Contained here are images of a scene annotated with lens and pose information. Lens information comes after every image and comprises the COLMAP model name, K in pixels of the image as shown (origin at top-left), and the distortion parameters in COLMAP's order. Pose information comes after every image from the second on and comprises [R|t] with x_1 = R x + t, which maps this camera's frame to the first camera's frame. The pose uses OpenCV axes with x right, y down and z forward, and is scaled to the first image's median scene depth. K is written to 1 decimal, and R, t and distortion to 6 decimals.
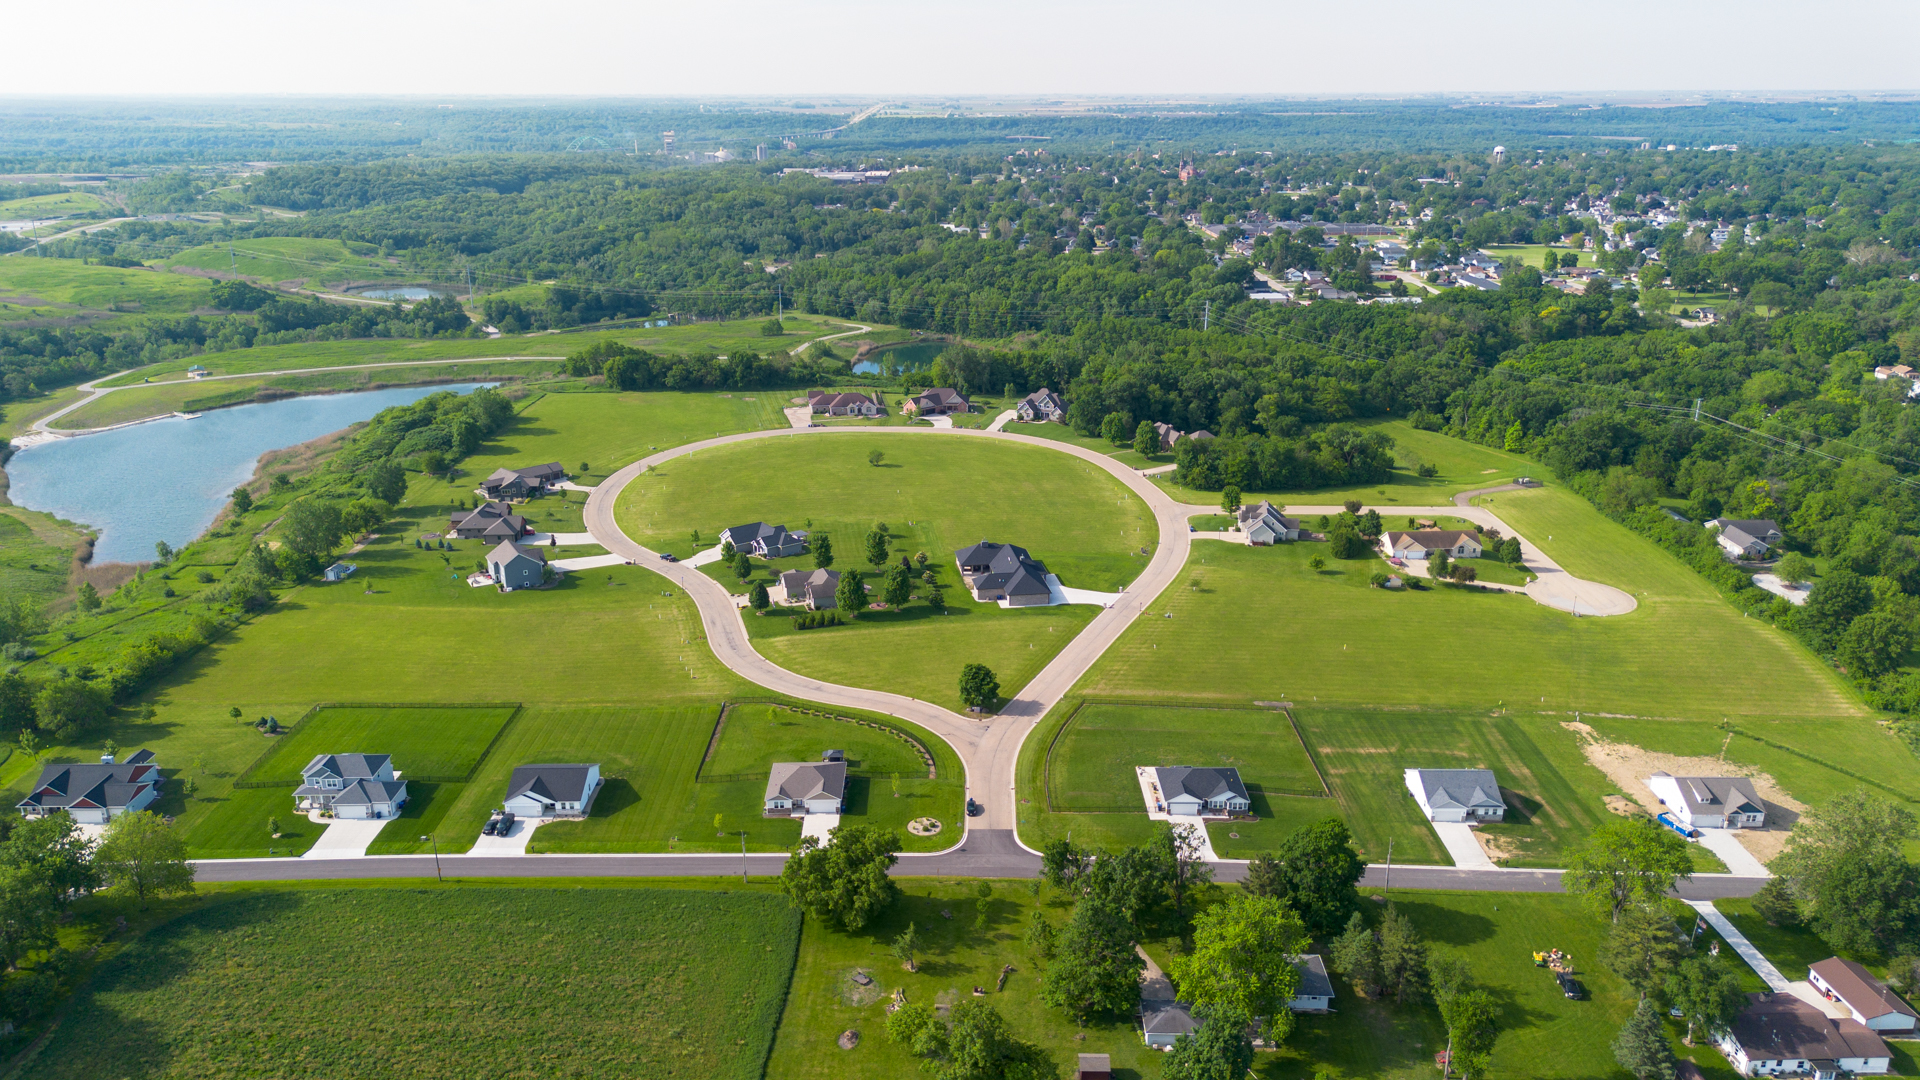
lens RADIAL K [[1355.3, 0, 960.0], [0, 1355.3, 540.0], [0, 0, 1]] dist [0.089715, -0.112422]
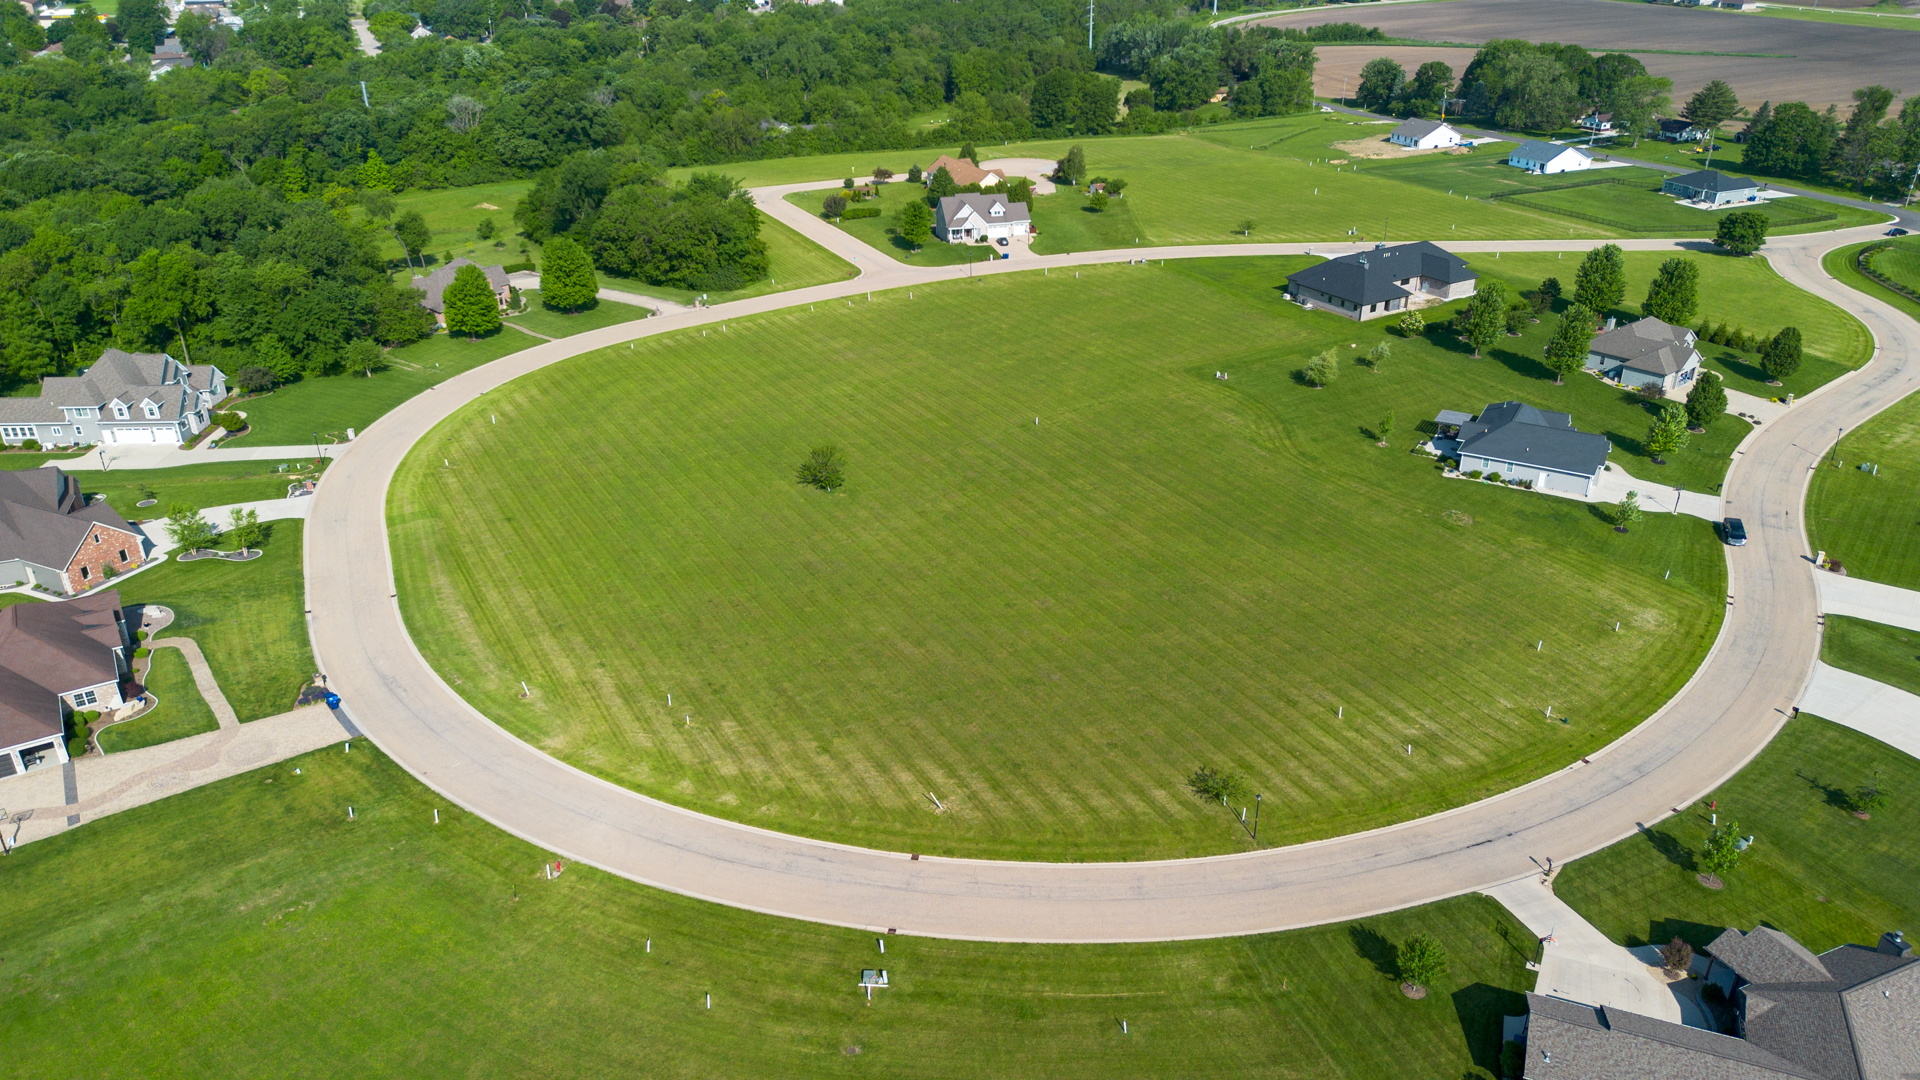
lens RADIAL K [[1357.3, 0, 958.8], [0, 1357.3, 546.2], [0, 0, 1]] dist [0.057857, -0.053608]
pose [[-0.390934, -0.406923, 0.825581, -0.428958], [0.294355, 0.794583, 0.531030, -0.252648], [-0.872081, 0.450612, -0.190850, 1.171215]]
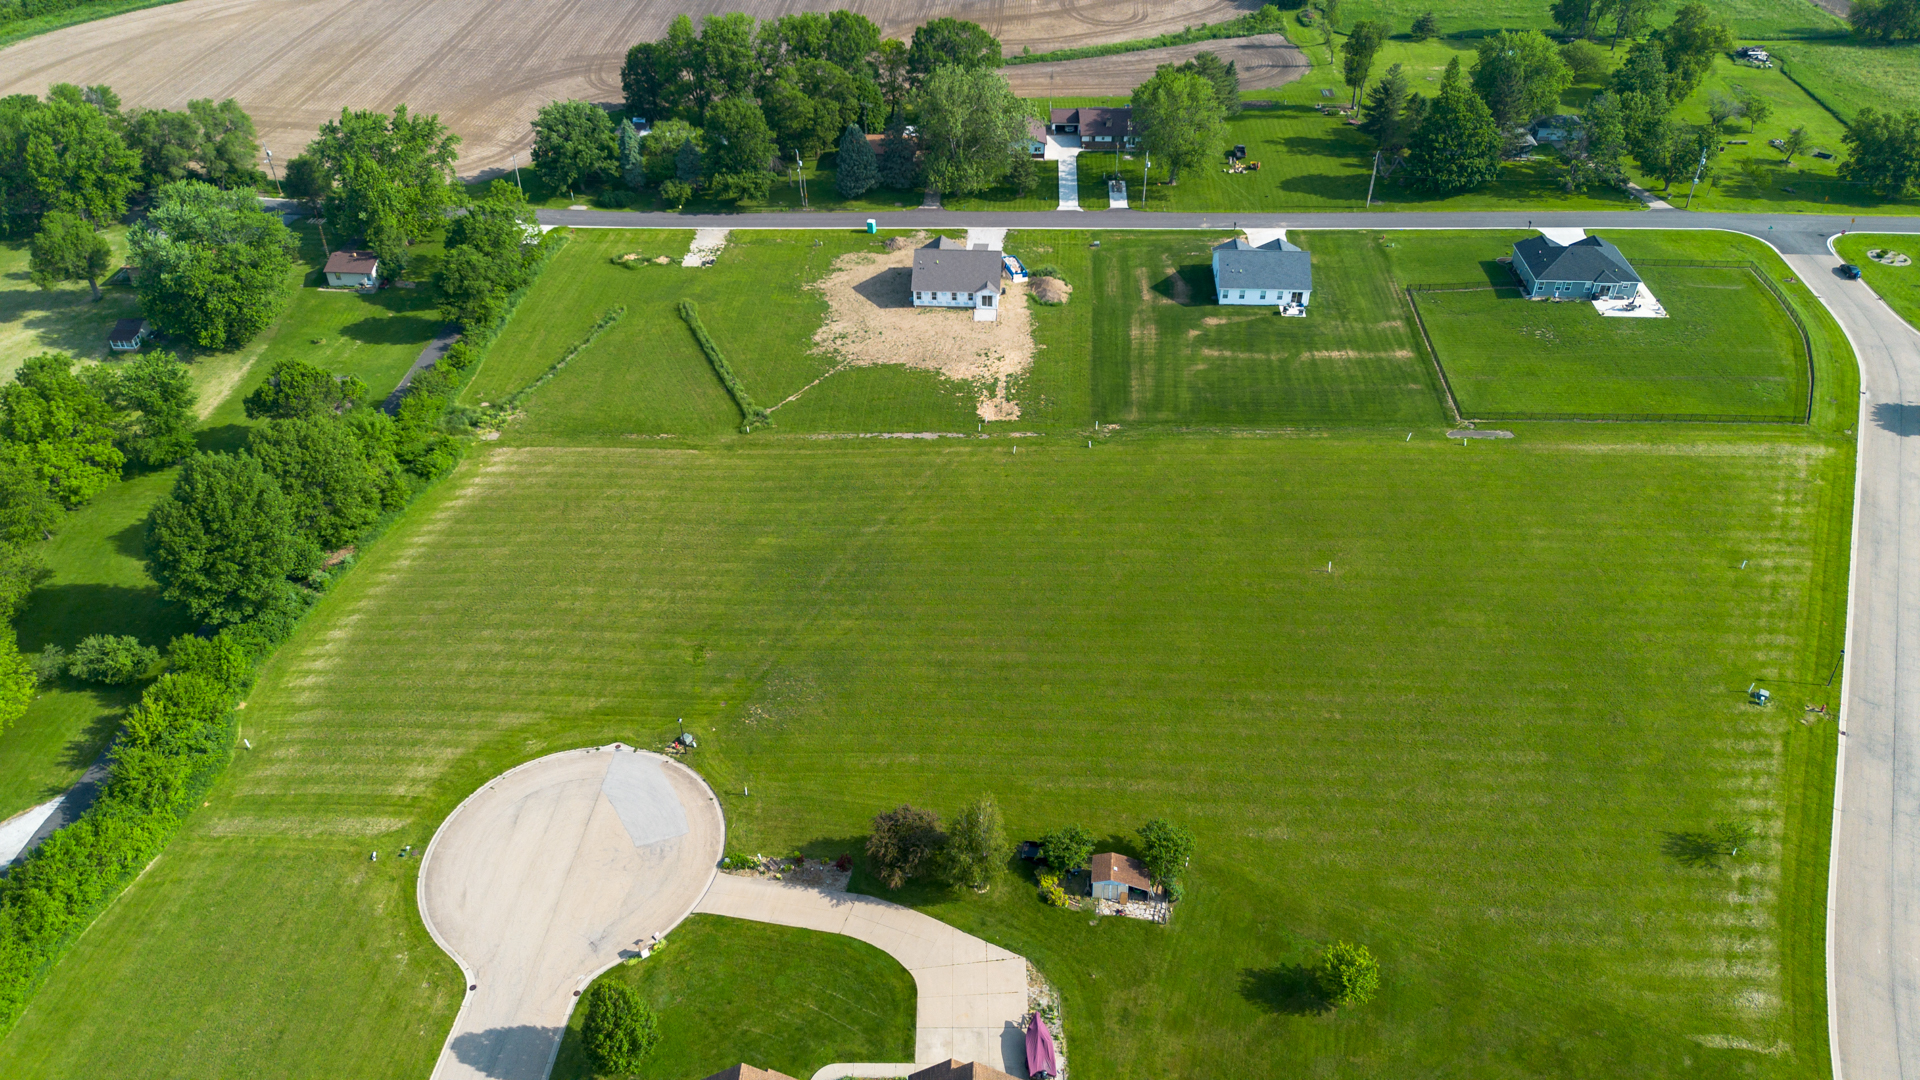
lens RADIAL K [[1357.3, 0, 958.8], [0, 1357.3, 546.2], [0, 0, 1]] dist [0.057857, -0.053608]
pose [[-0.997408, -0.038382, 0.060863, 0.288646], [0.027782, 0.574846, 0.817790, -0.240084], [-0.066375, 0.817361, -0.572289, 0.963951]]
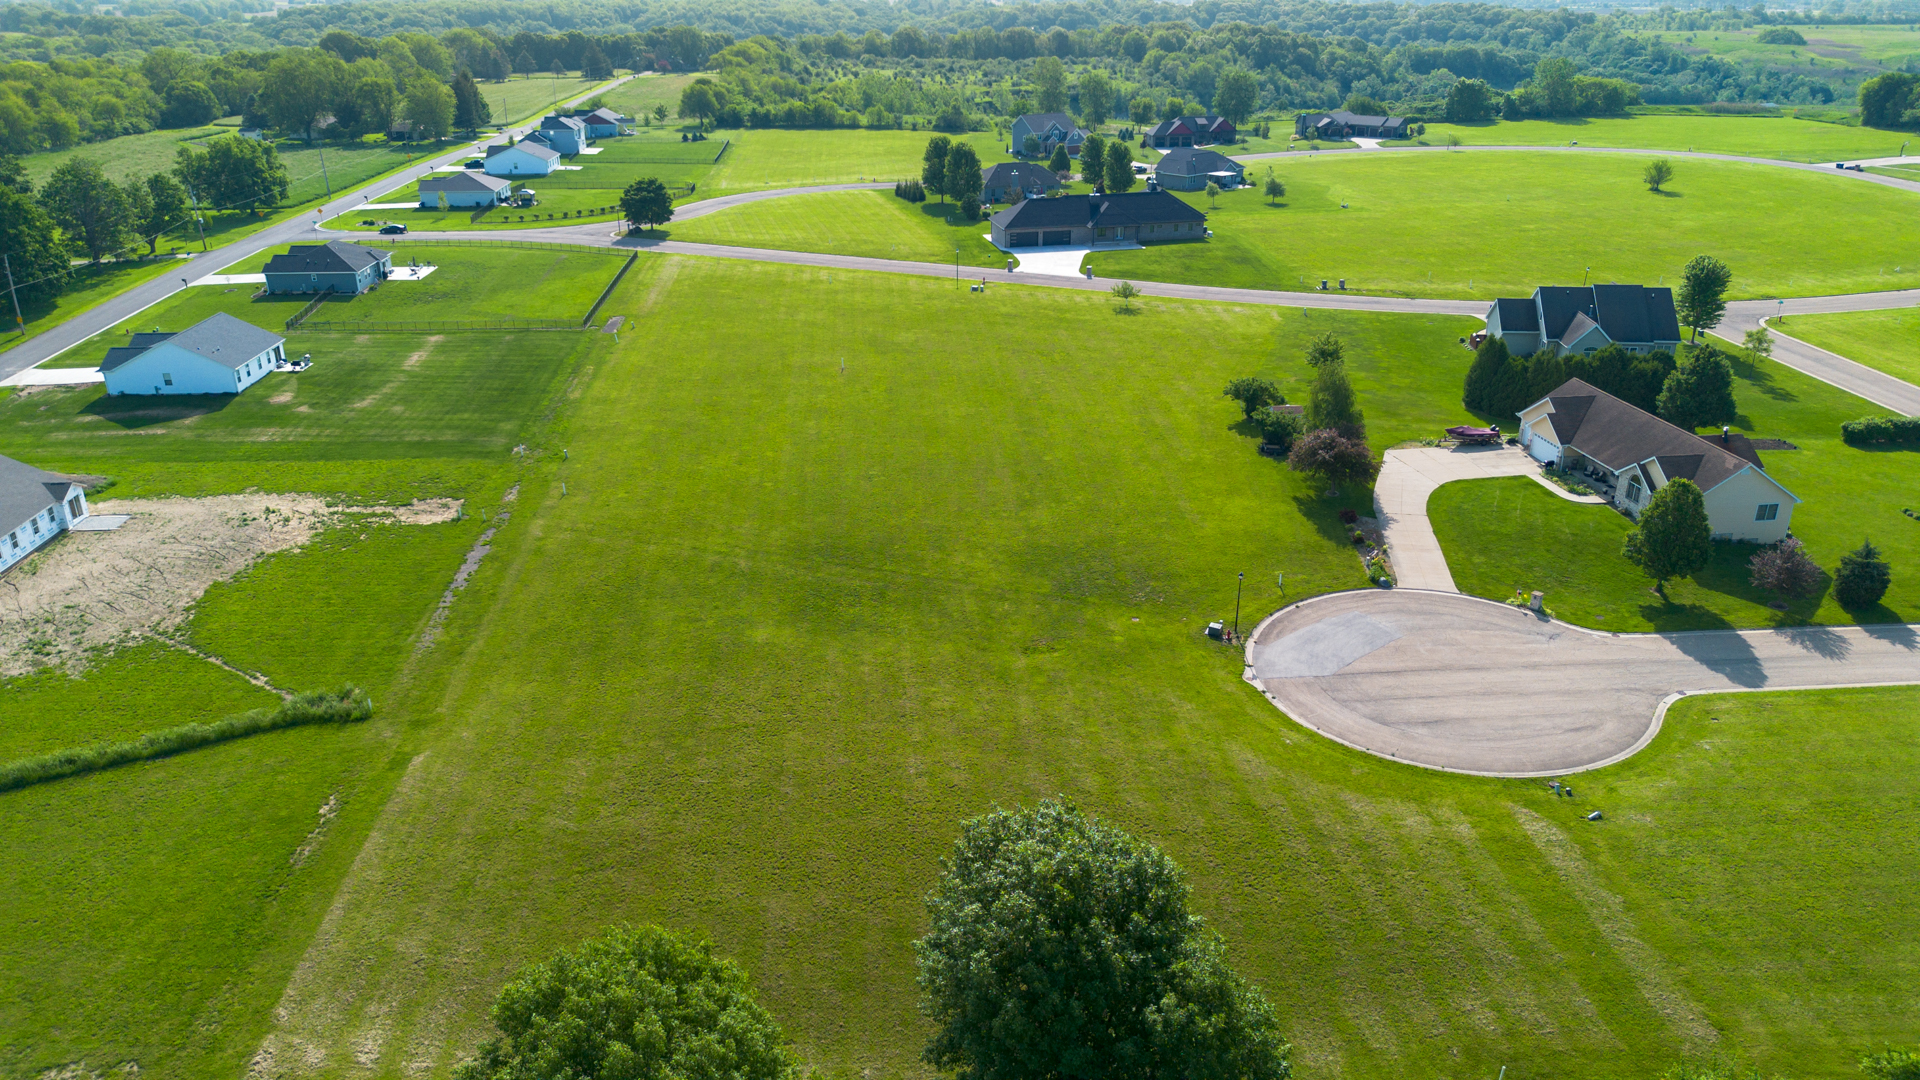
lens RADIAL K [[1355.3, 0, 960.0], [0, 1355.3, 540.0], [0, 0, 1]] dist [0.089715, -0.112422]
pose [[0.064248, 0.378943, -0.923187, 0.580839], [-0.312394, 0.886240, 0.342036, -0.036754], [0.947777, 0.266423, 0.175319, 0.734583]]
